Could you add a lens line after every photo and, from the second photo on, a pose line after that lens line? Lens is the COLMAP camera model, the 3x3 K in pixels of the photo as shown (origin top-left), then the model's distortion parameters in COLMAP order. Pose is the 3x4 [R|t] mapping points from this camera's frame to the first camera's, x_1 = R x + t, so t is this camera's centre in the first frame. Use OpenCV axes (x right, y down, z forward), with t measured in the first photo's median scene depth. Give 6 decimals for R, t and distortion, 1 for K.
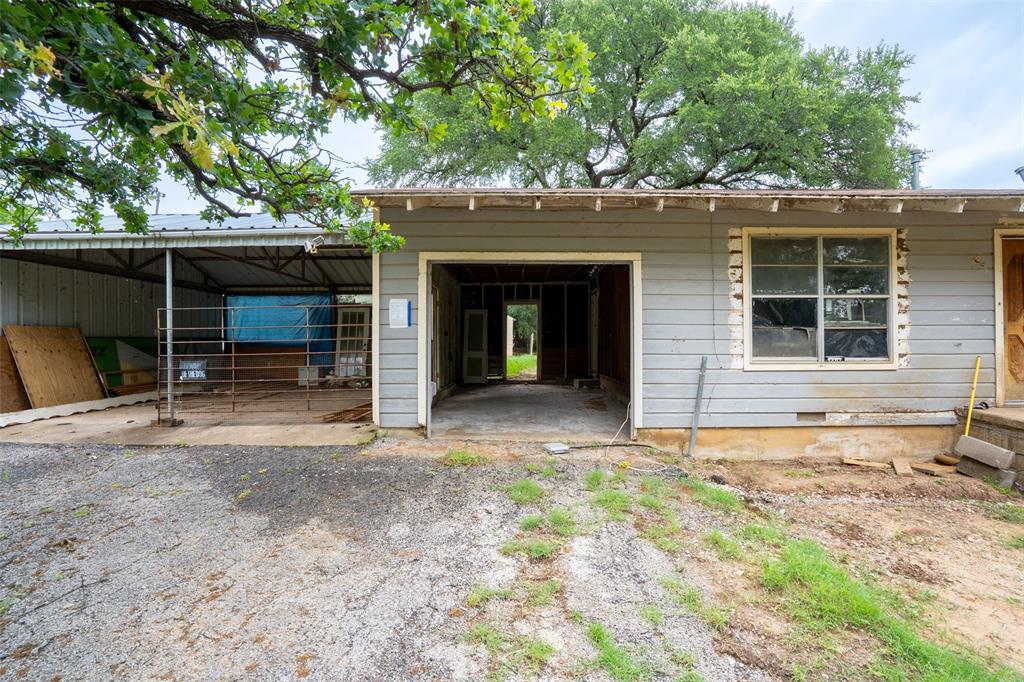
lens RADIAL K [[473.1, 0, 518.5], [0, 473.1, 335.1], [0, 0, 1]] dist [-0.042500, 0.009805]
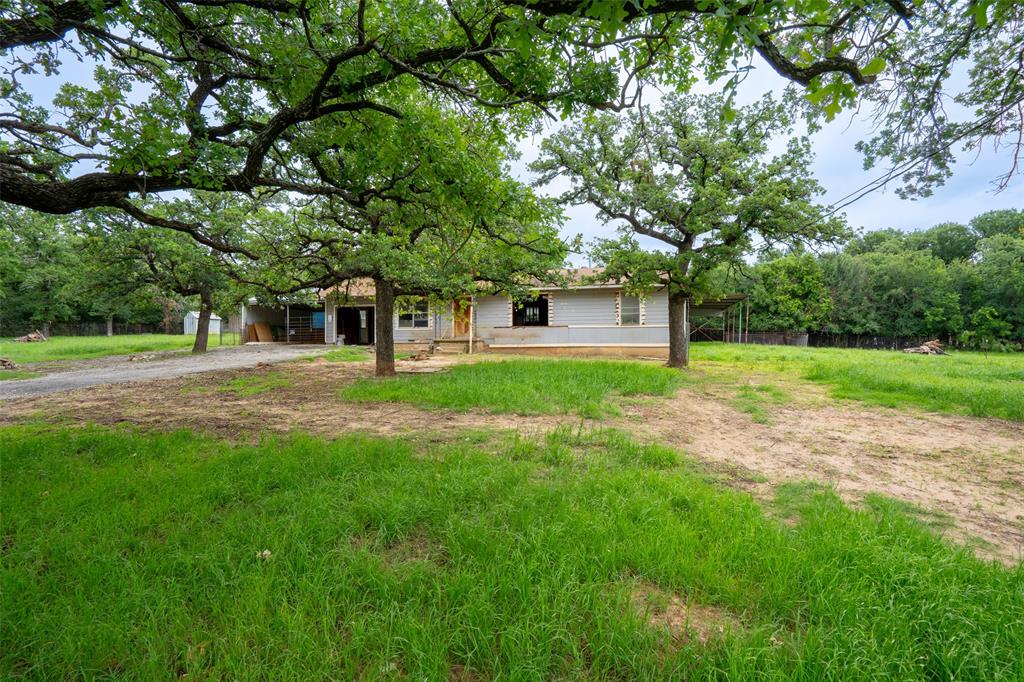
lens RADIAL K [[473.1, 0, 510.2], [0, 473.1, 342.6], [0, 0, 1]] dist [-0.042500, 0.009805]
pose [[0.970161, 0.000326, -0.242462, 2.593490], [-0.006200, 0.999705, -0.023464, 0.290205], [0.242383, 0.024267, 0.969877, -3.051744]]
